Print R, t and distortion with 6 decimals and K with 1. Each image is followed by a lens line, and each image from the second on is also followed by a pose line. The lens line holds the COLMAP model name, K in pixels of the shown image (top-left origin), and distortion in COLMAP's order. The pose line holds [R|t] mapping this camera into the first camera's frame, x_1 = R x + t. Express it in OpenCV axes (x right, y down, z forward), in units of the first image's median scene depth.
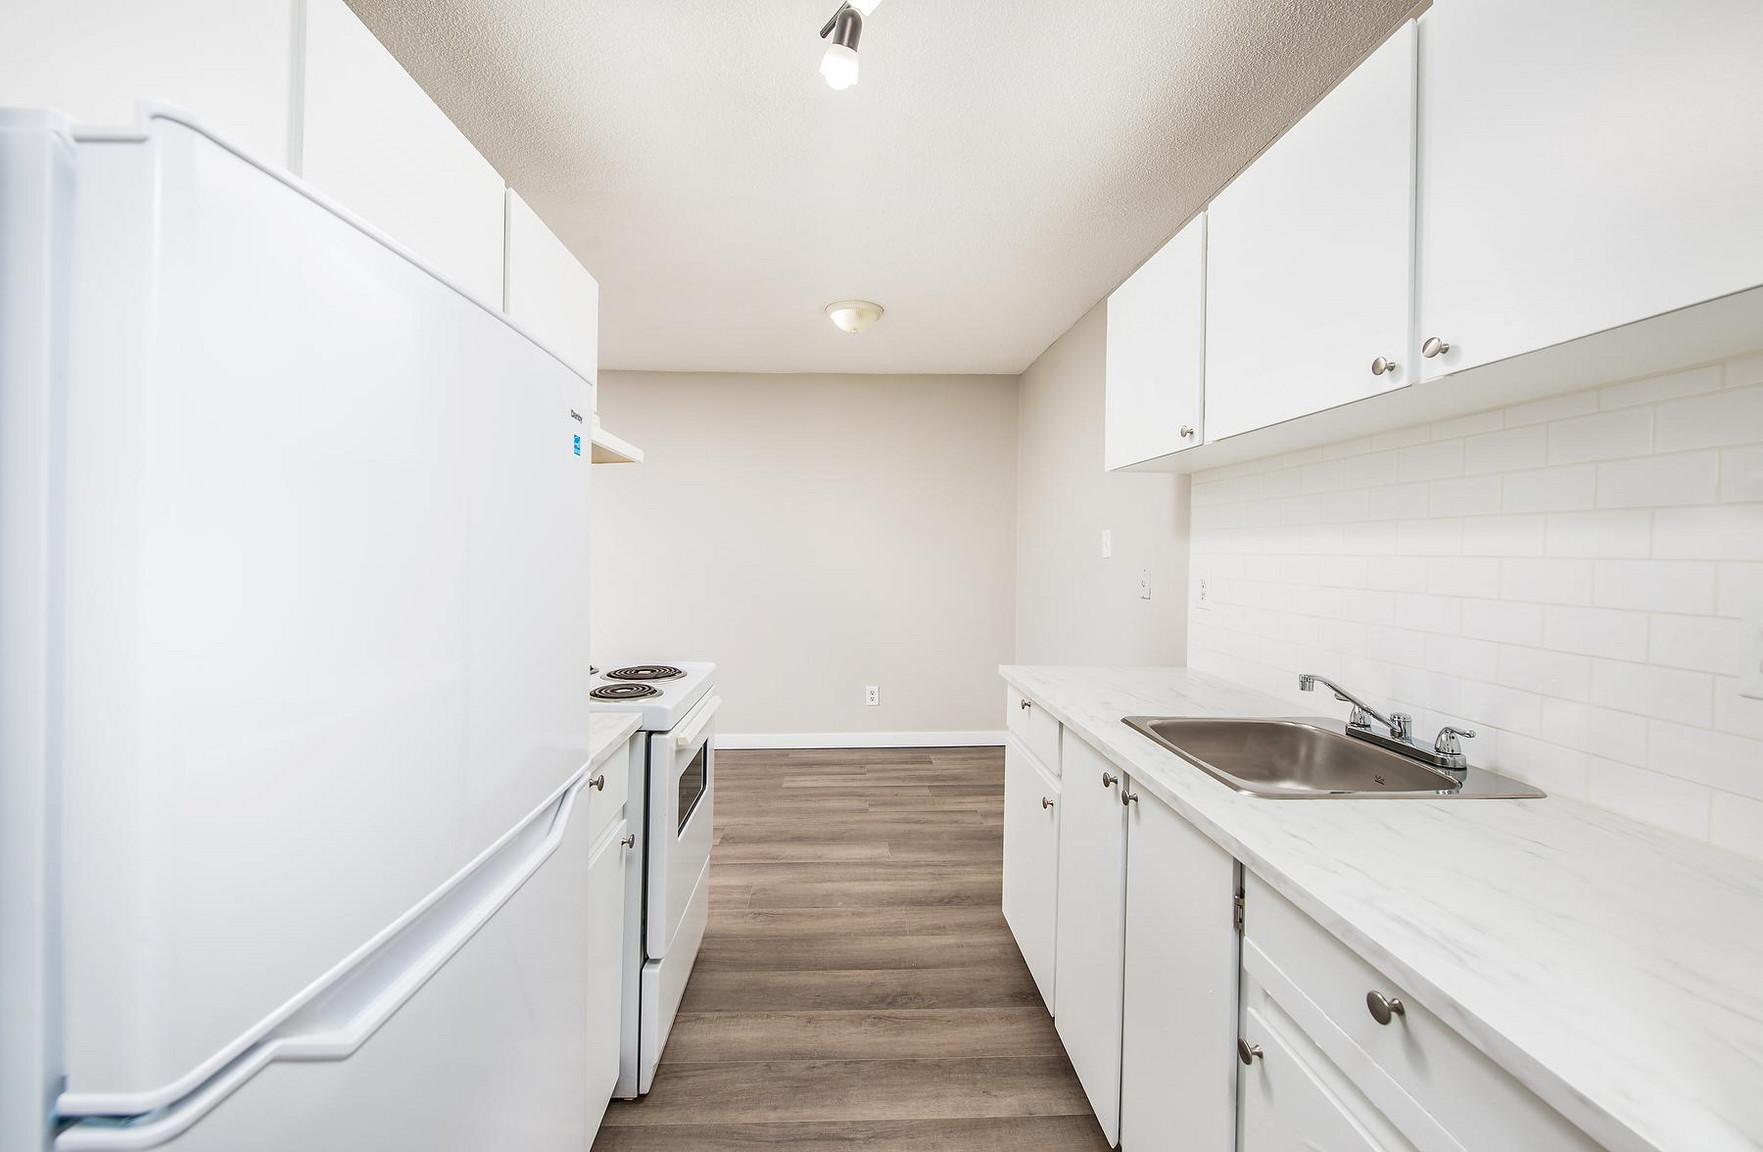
lens RADIAL K [[677.2, 0, 870.6], [0, 677.2, 551.8], [0, 0, 1]] dist [0.003171, -0.000165]
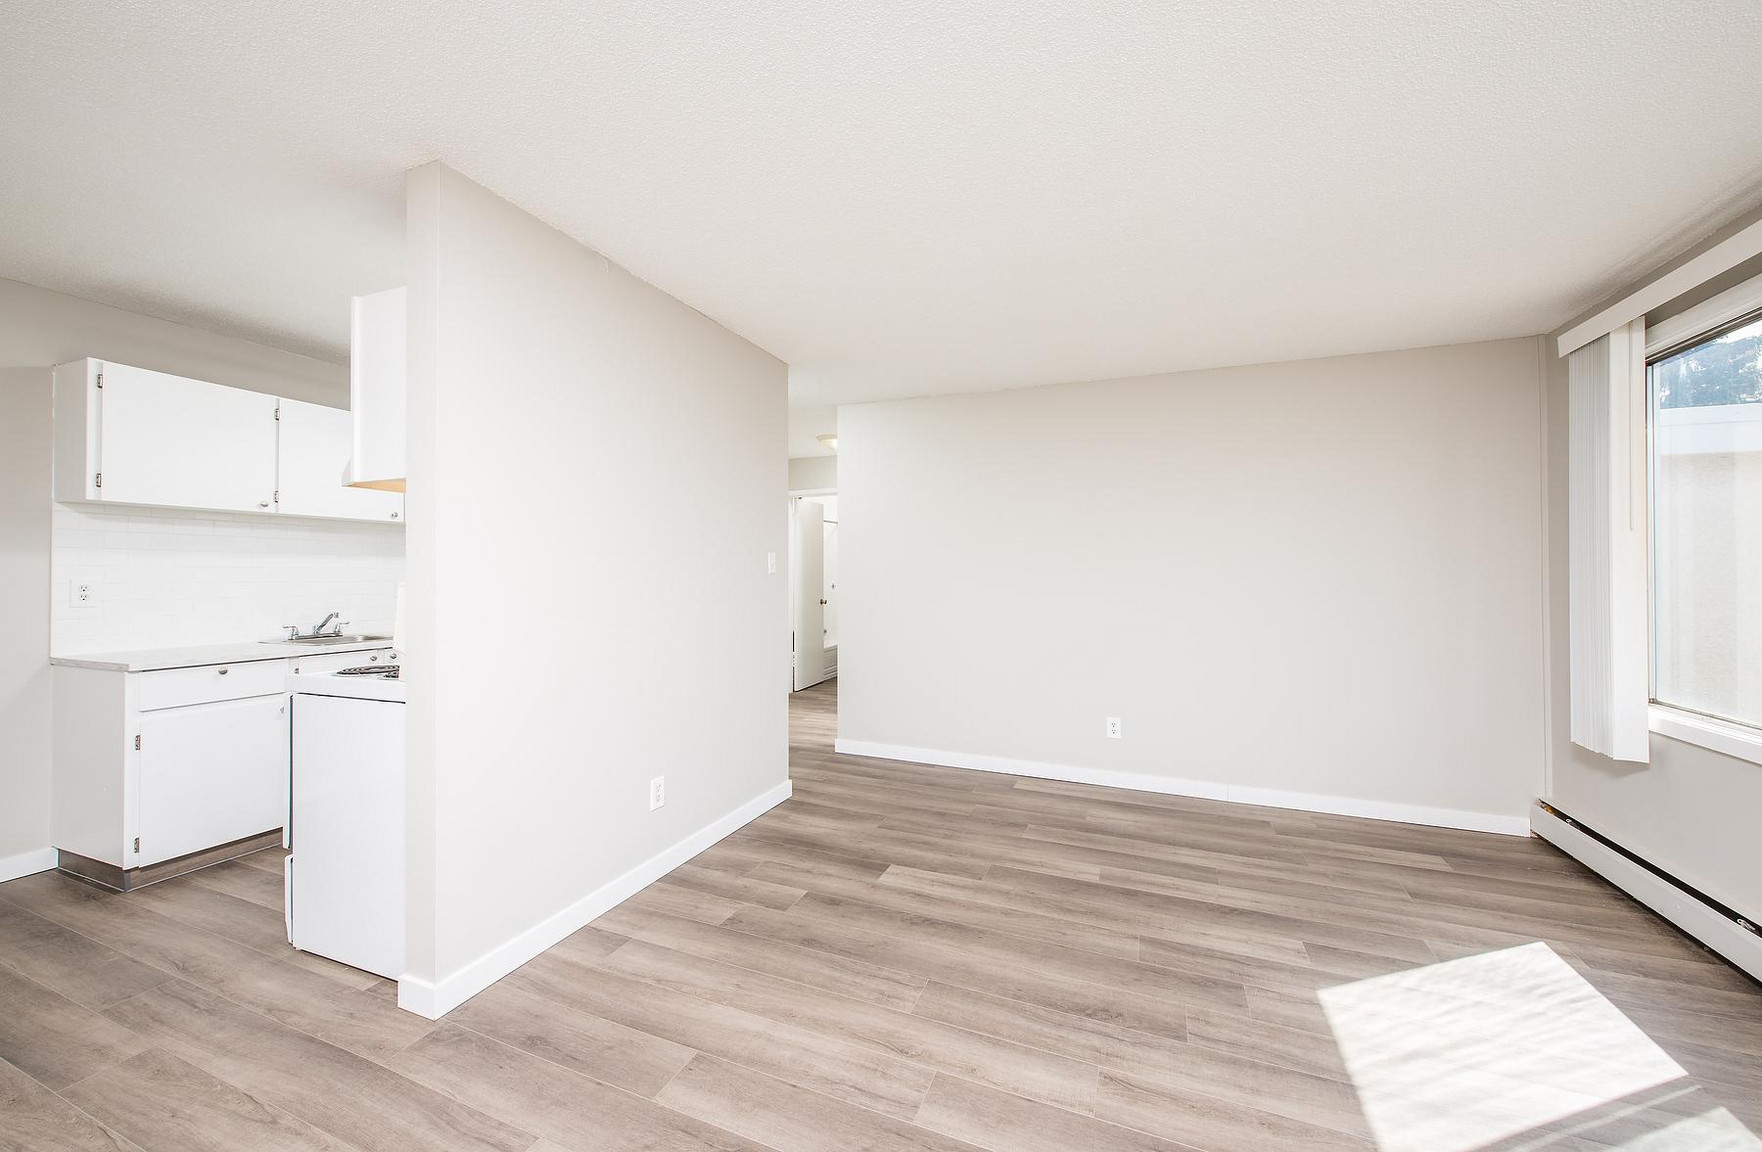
lens RADIAL K [[675.2, 0, 875.6], [0, 675.2, 568.6], [0, 0, 1]] dist [0.000064, -0.000760]
pose [[-0.908054, -0.011550, 0.418693, -2.145941], [-0.012007, 0.999927, 0.001542, -0.019487], [-0.418681, -0.003627, -0.908126, 2.239091]]
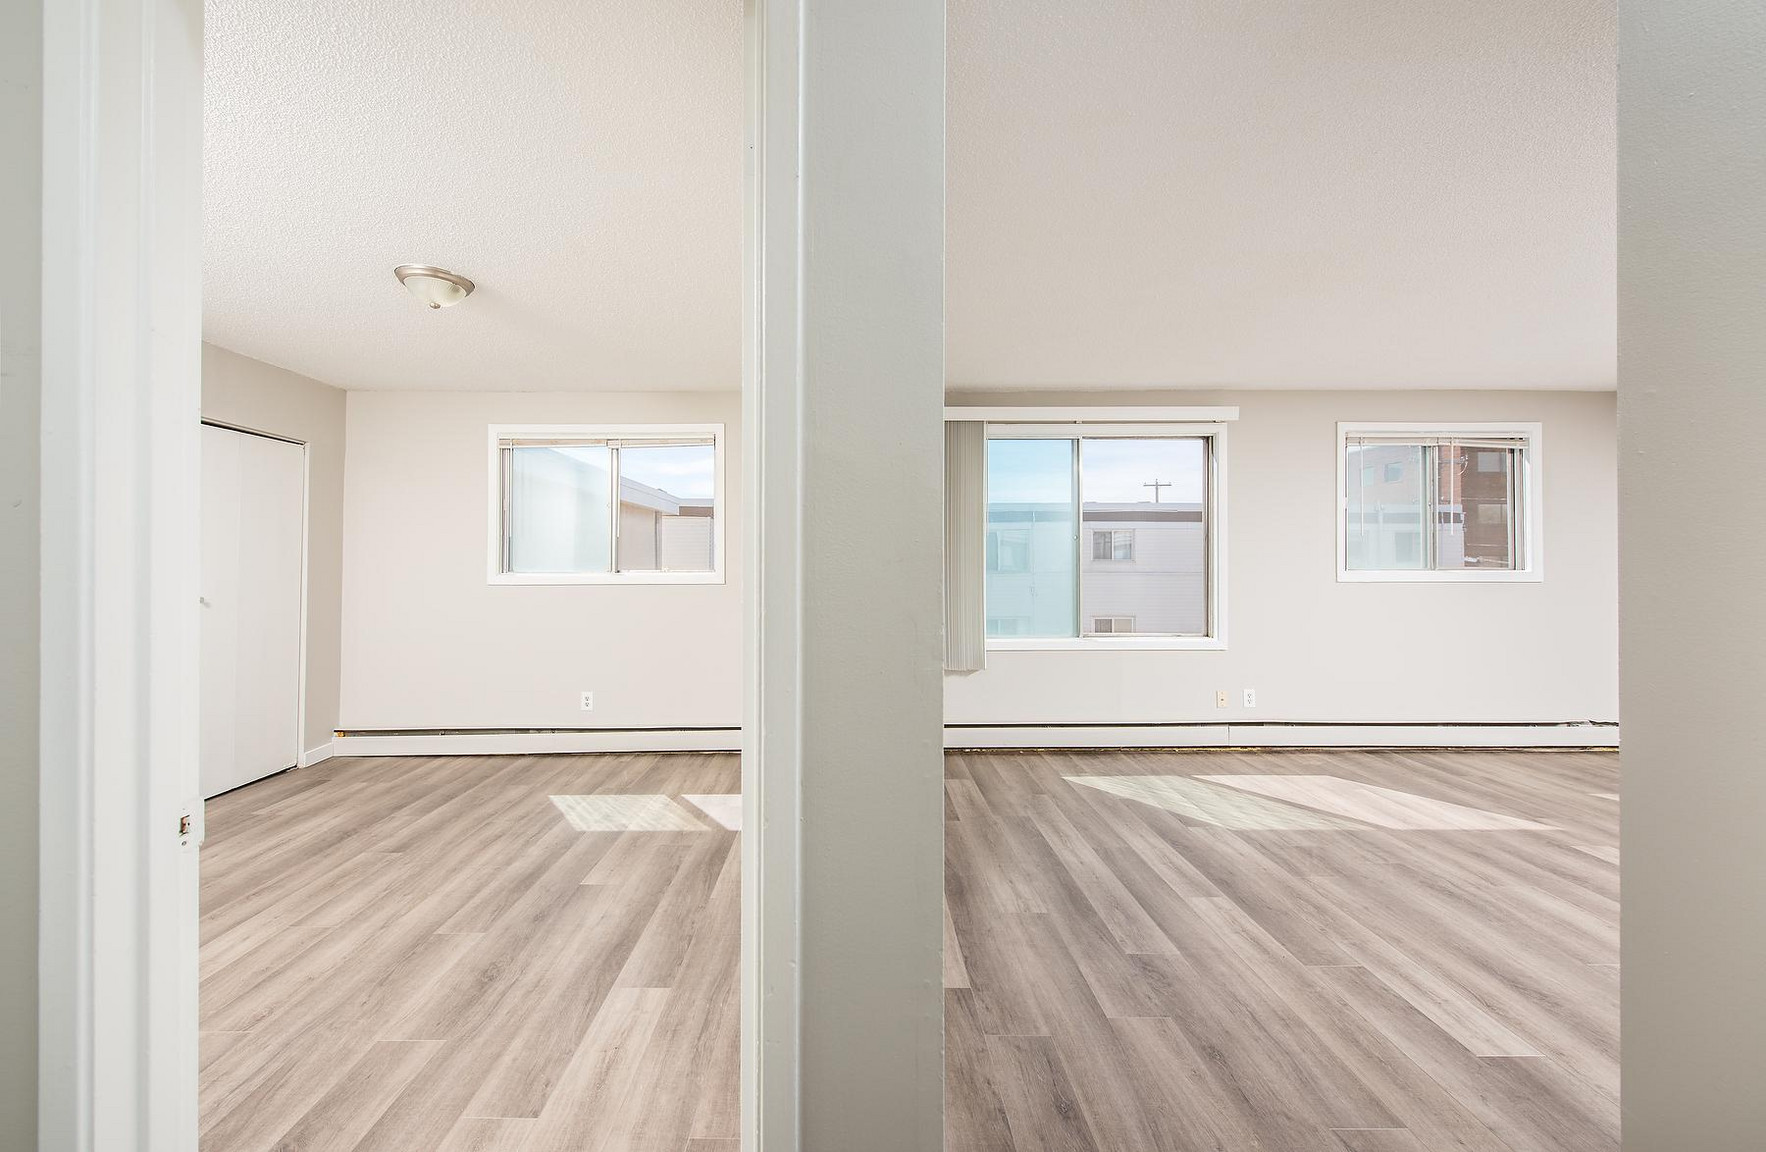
lens RADIAL K [[675.7, 0, 850.3], [0, 675.7, 551.4], [0, 0, 1]] dist [0.010355, -0.005799]
pose [[-0.043661, -0.021615, -0.998813, -0.172398], [-0.001912, 0.999766, -0.021552, -0.007714], [0.999045, 0.000969, -0.043692, -0.545881]]
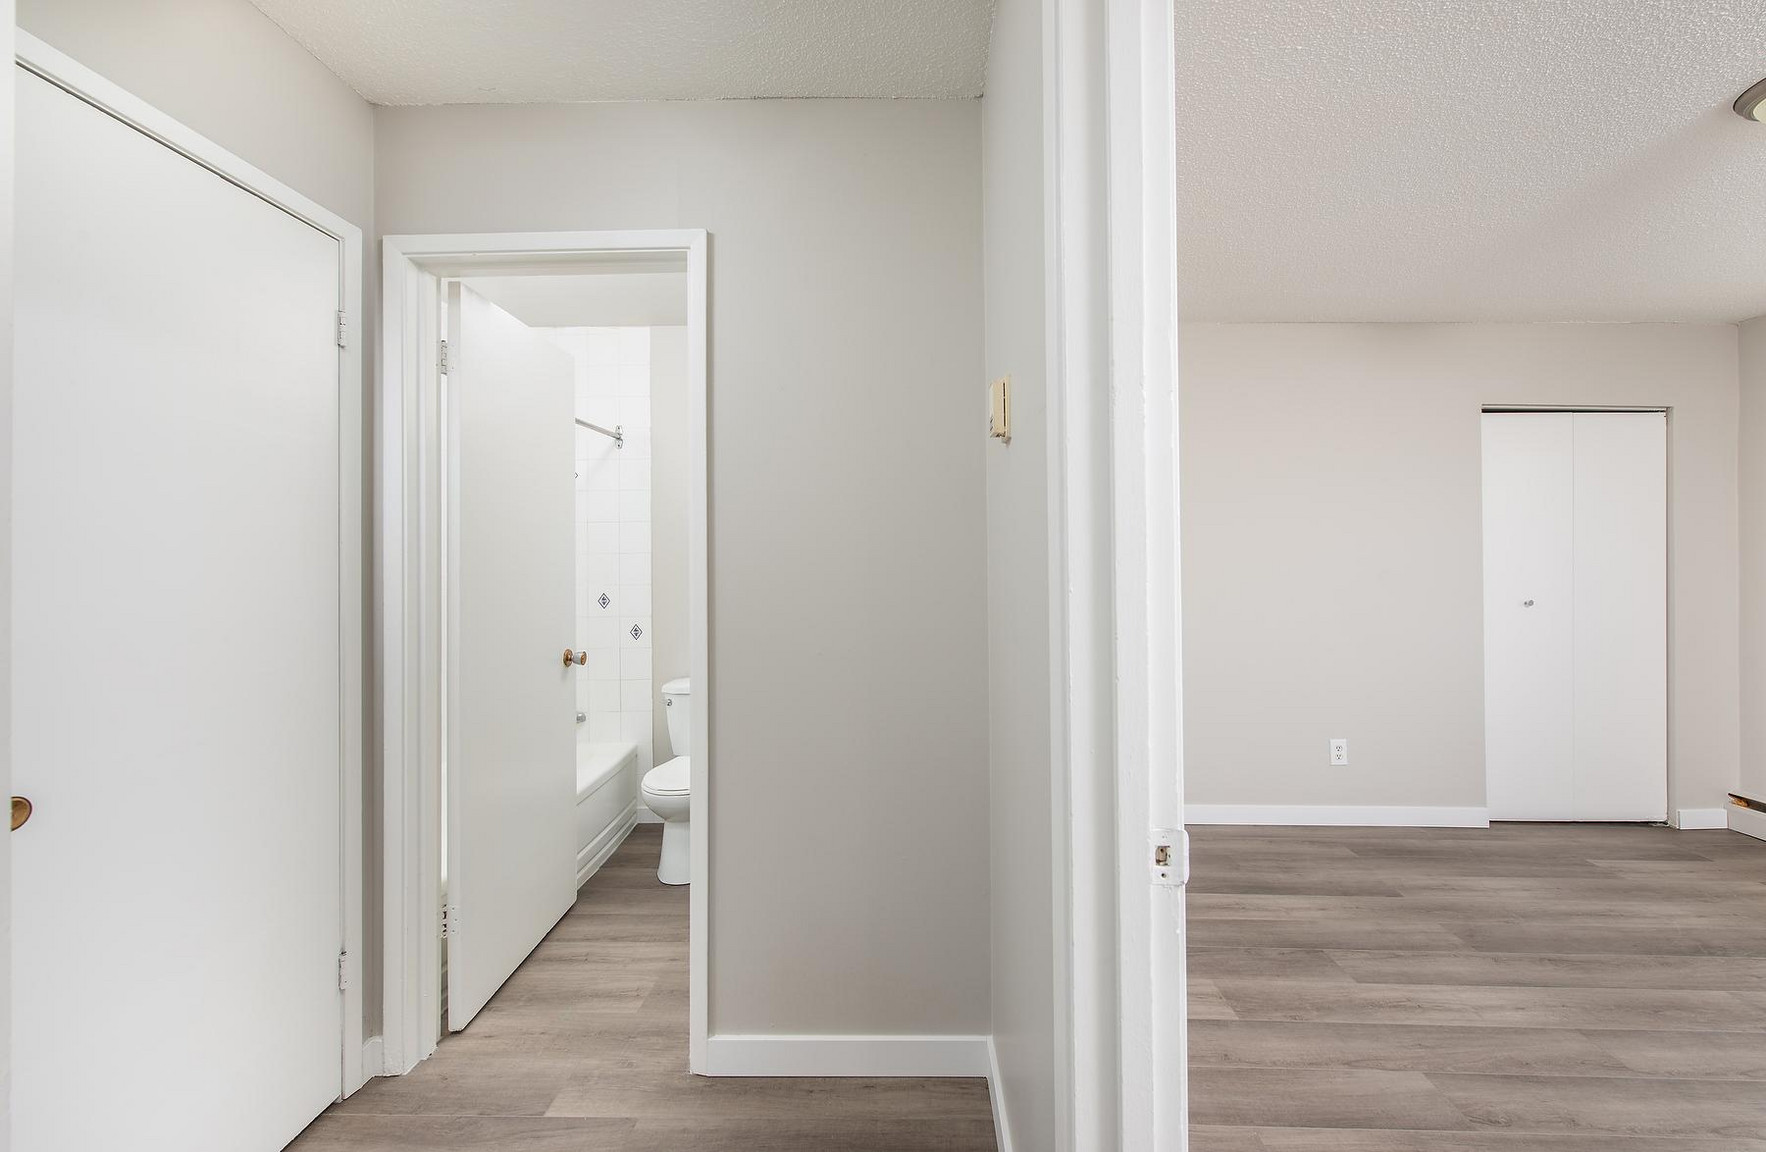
lens RADIAL K [[680.2, 0, 904.0], [0, 680.2, 551.5], [0, 0, 1]] dist [0.001171, -0.000530]
pose [[-0.998128, -0.008183, 0.060611, -0.562932], [-0.008735, 0.999923, -0.008846, -0.011619], [-0.060534, -0.009358, -0.998122, -0.604080]]
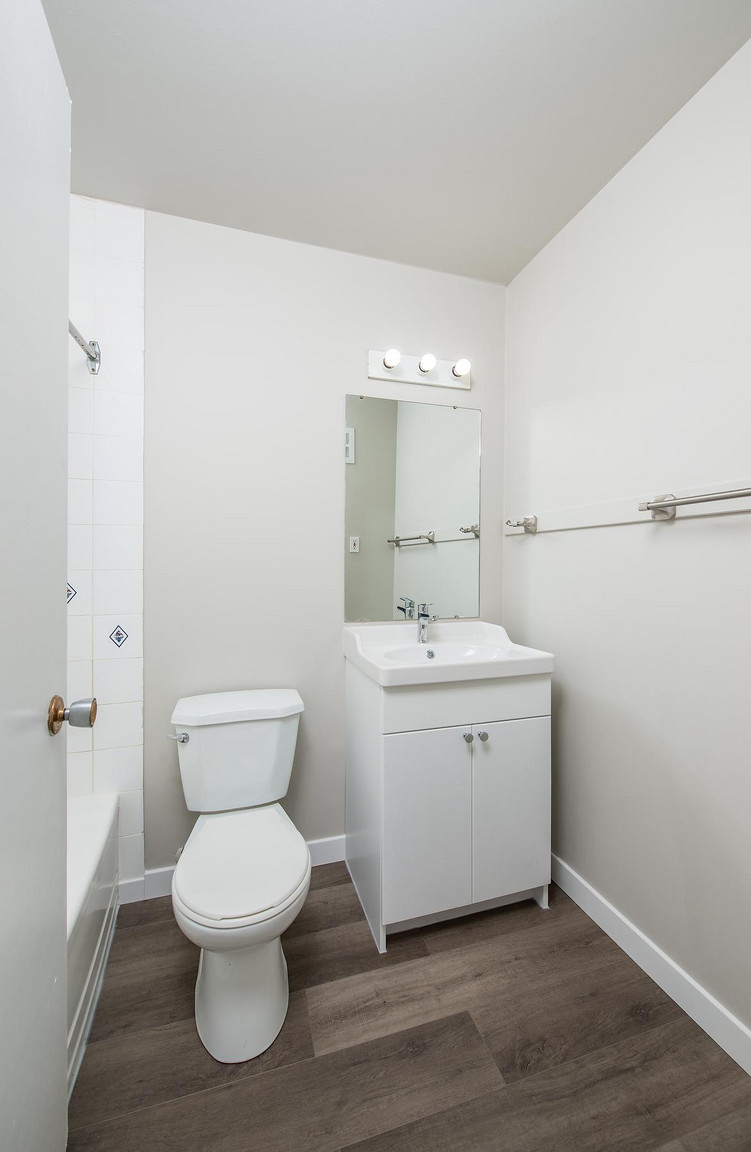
lens RADIAL K [[445.3, 0, 371.0], [0, 445.3, 564.8], [0, 0, 1]] dist [0.001293, -0.000667]
pose [[-0.971263, -0.015274, -0.237518, 0.118281], [-0.014871, 0.999883, -0.003487, 0.068063], [0.237544, 0.000146, -0.971377, -1.625910]]
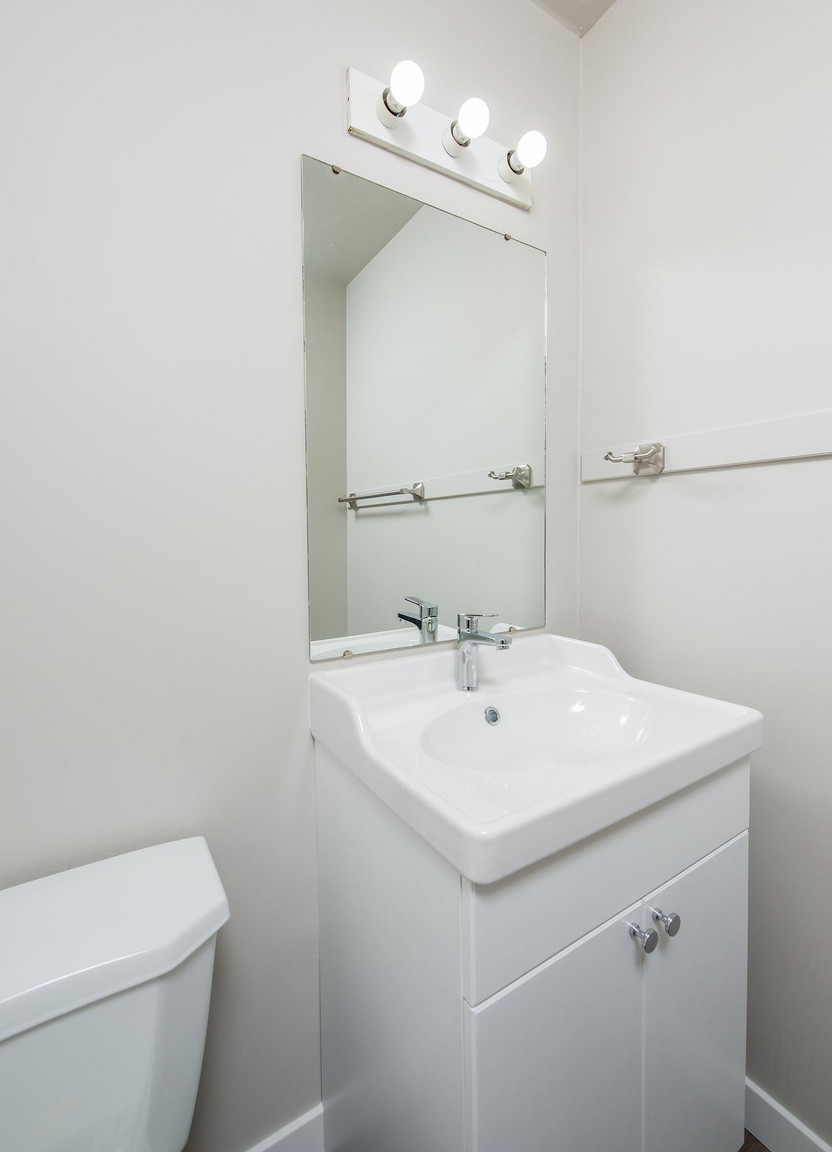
lens RADIAL K [[506.2, 0, 420.6], [0, 506.2, 542.4], [0, 0, 1]] dist [0.013162, 0.000145]
pose [[-0.872823, 0.017899, -0.487709, 0.088055], [0.012078, 0.999813, 0.015077, 0.057257], [0.487888, 0.007269, -0.872876, -2.171410]]
